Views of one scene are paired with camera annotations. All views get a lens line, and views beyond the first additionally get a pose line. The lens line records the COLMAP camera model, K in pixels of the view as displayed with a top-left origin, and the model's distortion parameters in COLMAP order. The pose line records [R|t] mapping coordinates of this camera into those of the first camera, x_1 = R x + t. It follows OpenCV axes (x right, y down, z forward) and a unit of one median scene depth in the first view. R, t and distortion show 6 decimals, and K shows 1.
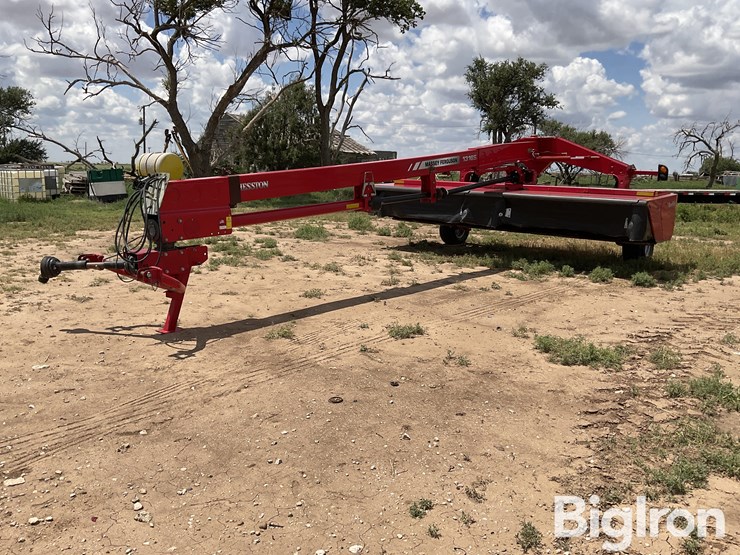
lens RADIAL K [[612.6, 0, 370.0], [0, 612.6, 277.5], [0, 0, 1]] dist [0.093787, -0.173323]
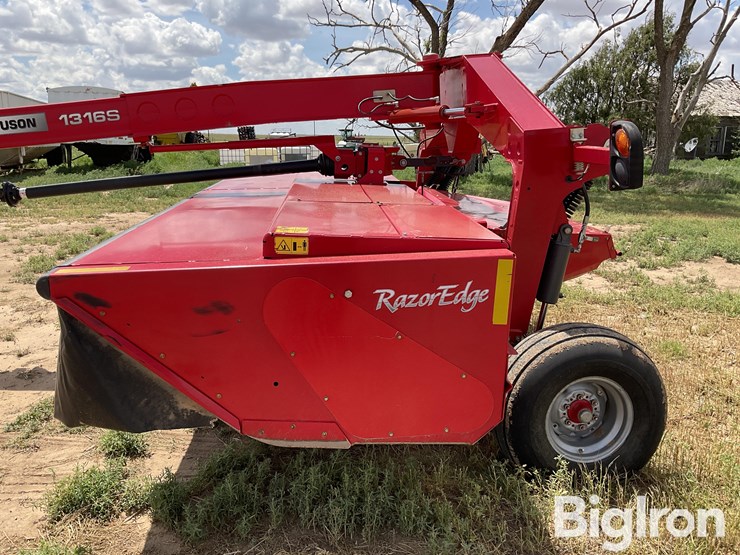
lens RADIAL K [[612.1, 0, 370.0], [0, 612.1, 277.5], [0, 0, 1]] dist [0.065960, -0.101478]
pose [[0.698803, 0.149836, -0.699445, 0.258086], [-0.122286, 0.988445, 0.089572, -0.061236], [0.704784, 0.022939, 0.709051, 0.348448]]
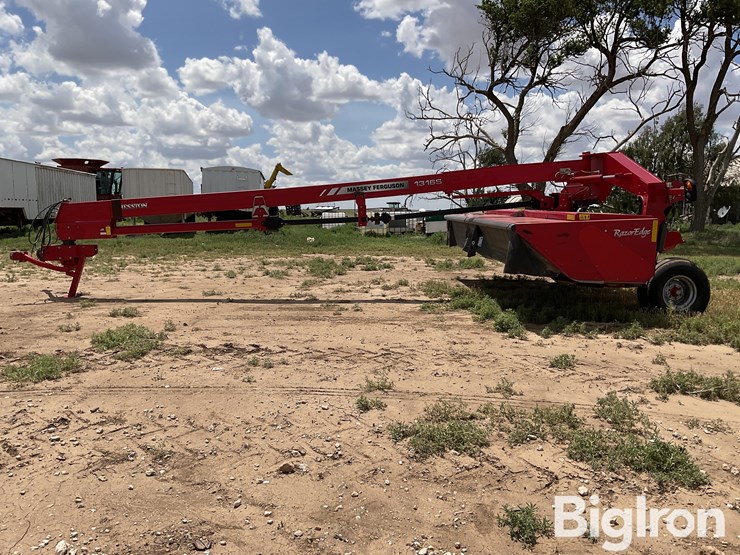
lens RADIAL K [[618.1, 0, 378.0], [0, 618.1, 278.2], [0, 0, 1]] dist [0.109440, -0.166332]
pose [[0.674348, 0.065145, -0.735535, 0.343997], [-0.121821, 0.992267, -0.023803, -0.004950], [0.728296, 0.105655, 0.677069, 0.121870]]
